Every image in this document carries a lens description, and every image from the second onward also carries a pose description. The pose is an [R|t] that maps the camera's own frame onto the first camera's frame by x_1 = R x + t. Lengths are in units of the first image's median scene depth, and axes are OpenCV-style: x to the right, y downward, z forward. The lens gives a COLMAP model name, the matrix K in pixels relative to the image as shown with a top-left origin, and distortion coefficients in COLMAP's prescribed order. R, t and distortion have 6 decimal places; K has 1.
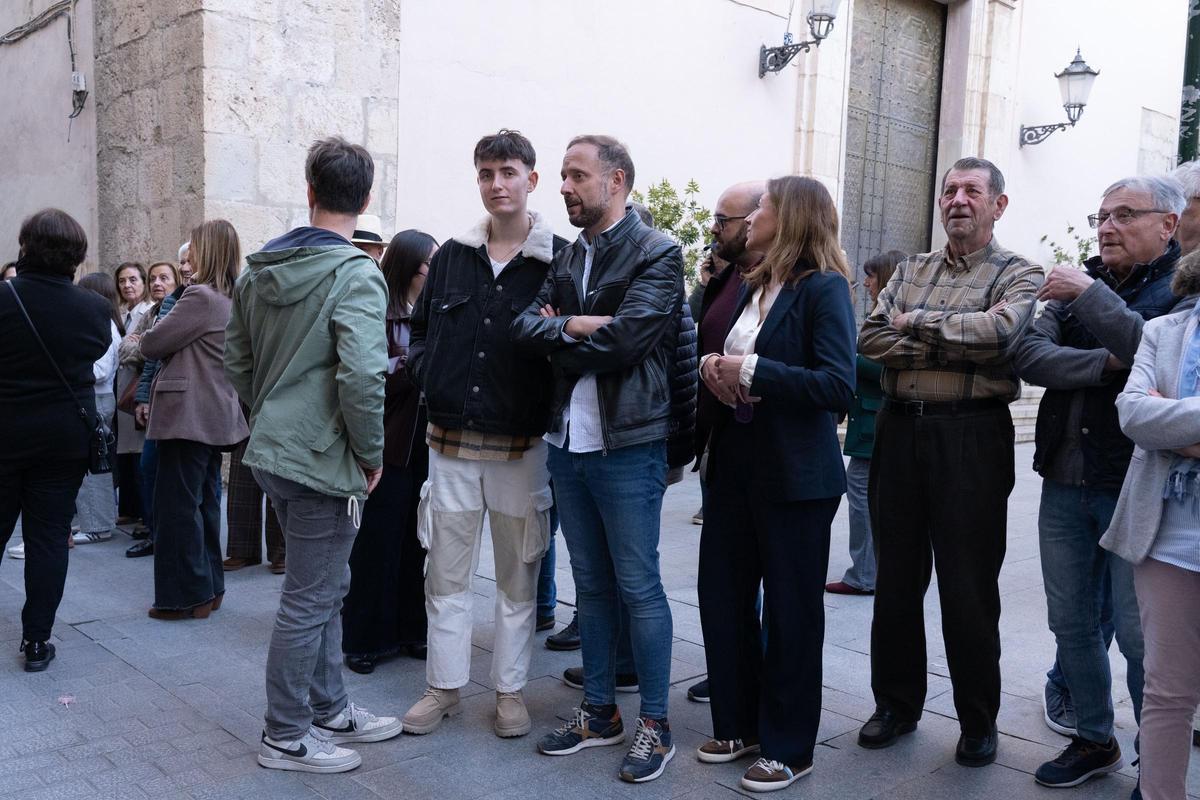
lens RADIAL K [[1106.0, 0, 553.1], [0, 1106.0, 427.0], [0, 0, 1]] dist [0.018427, -0.007424]
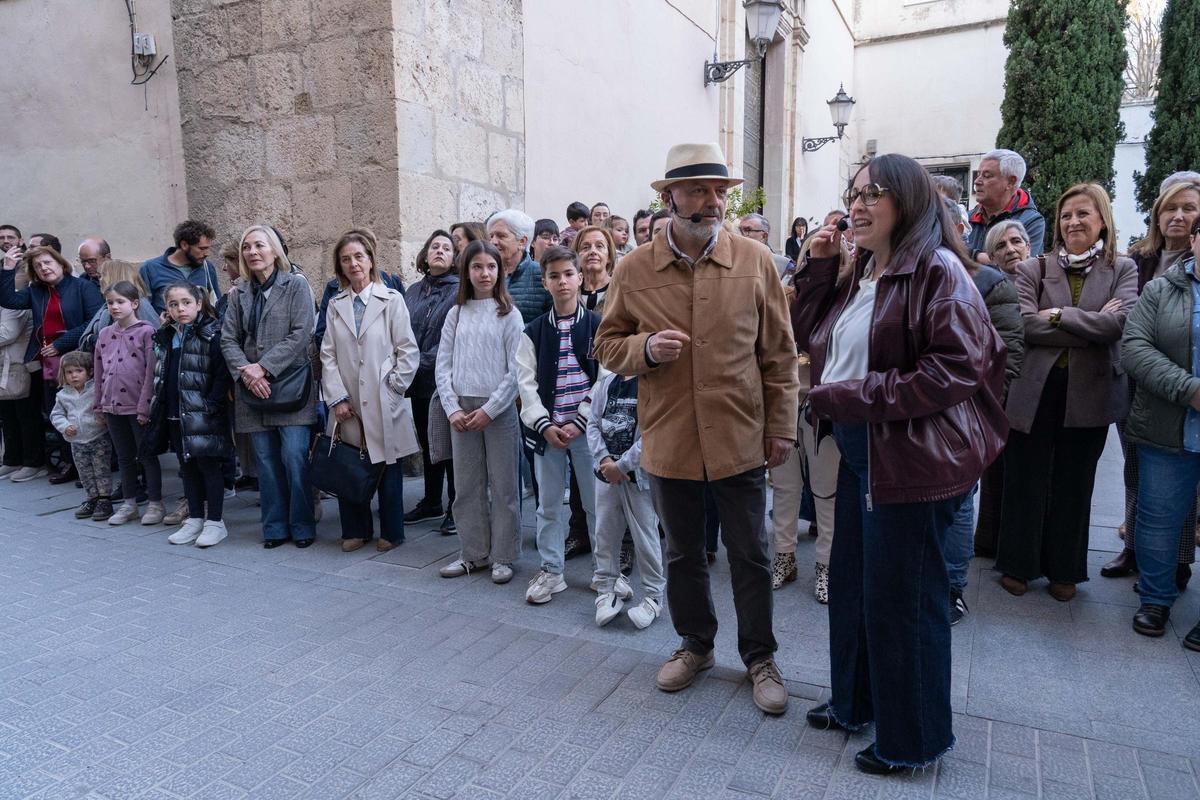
lens RADIAL K [[810.2, 0, 609.7], [0, 810.2, 403.6], [0, 0, 1]] dist [-0.030699, 0.016551]
pose [[0.922164, -0.088390, 0.376565, -0.380175], [0.069514, 0.995561, 0.063455, -0.034739], [-0.380502, -0.032340, 0.924215, 0.257080]]
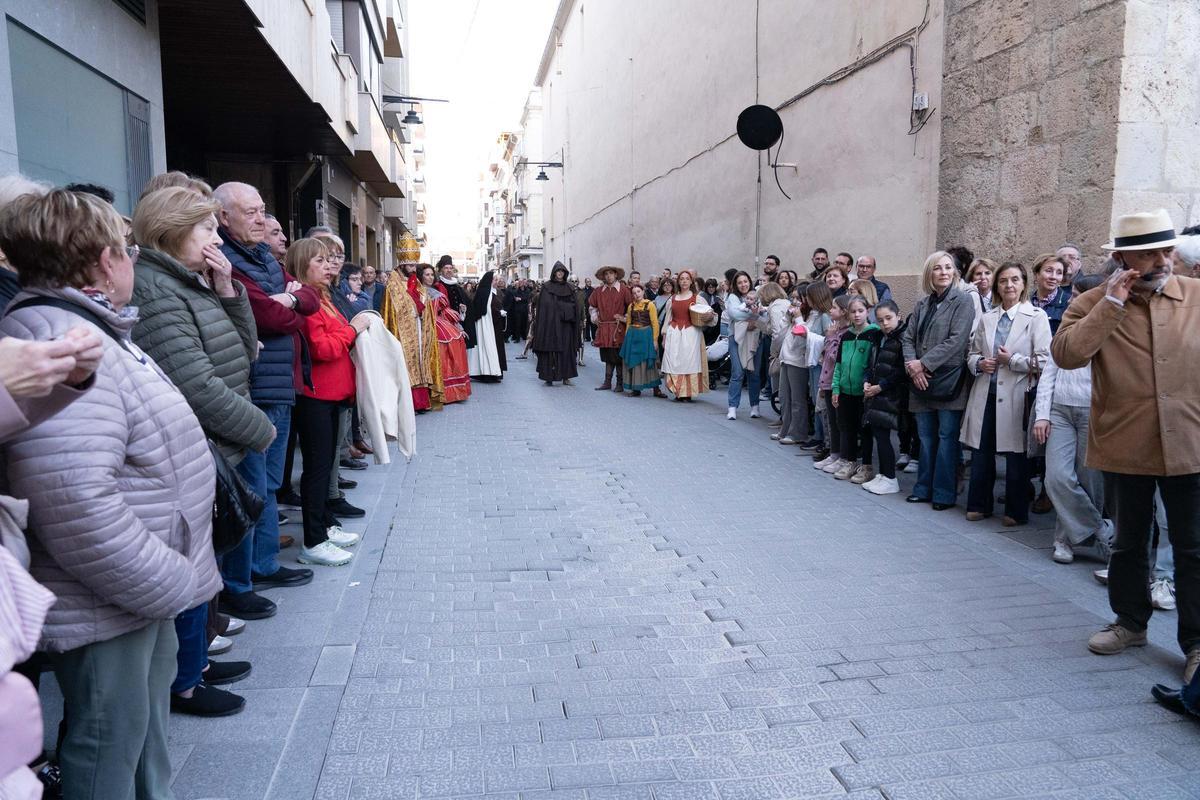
lens RADIAL K [[810.2, 0, 609.7], [0, 810.2, 403.6], [0, 0, 1]] dist [-0.030699, 0.016551]
pose [[0.861369, 0.040307, -0.506377, -0.296615], [-0.022168, 0.998880, 0.041801, -0.031003], [0.507495, -0.024781, 0.861298, 0.130095]]
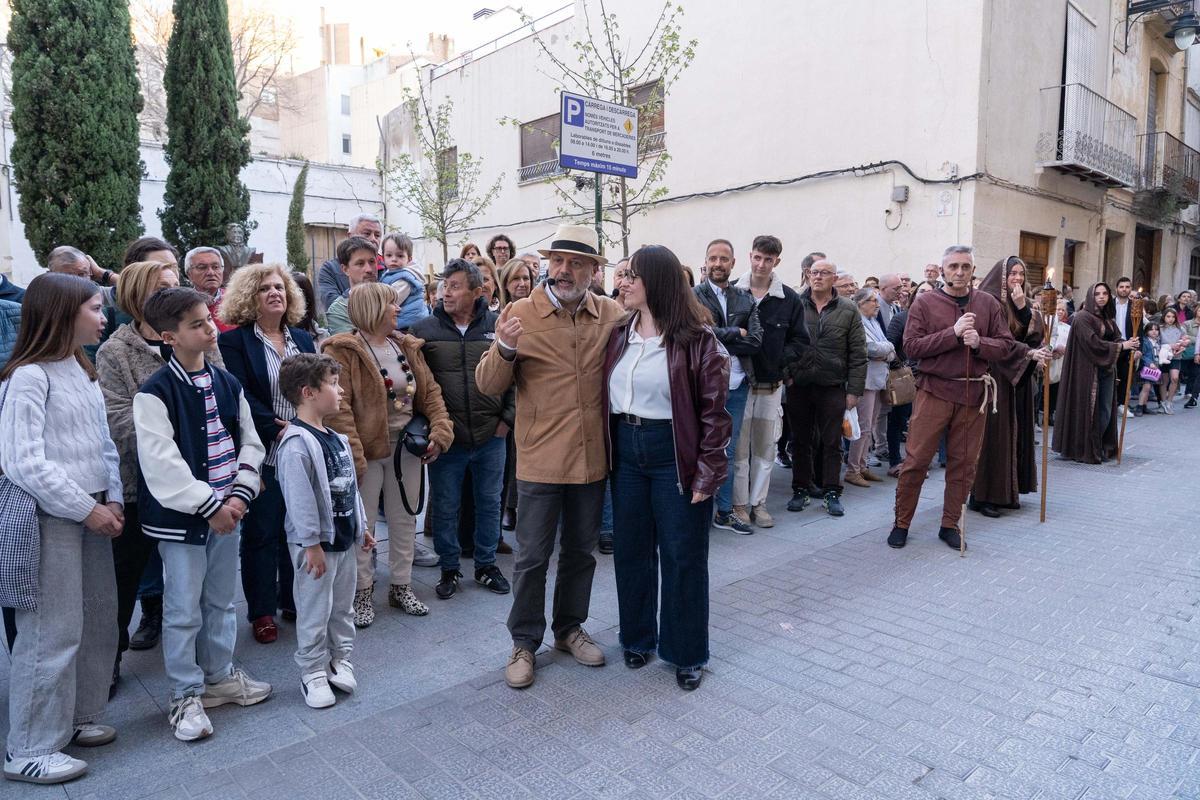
lens RADIAL K [[800.8, 0, 602.0], [0, 800.8, 399.2], [0, 0, 1]] dist [-0.010182, 0.006129]
pose [[-0.027632, -0.132355, 0.990817, -0.556427], [0.082890, 0.987479, 0.134221, -0.070586], [-0.996176, 0.085838, -0.016315, 0.471477]]
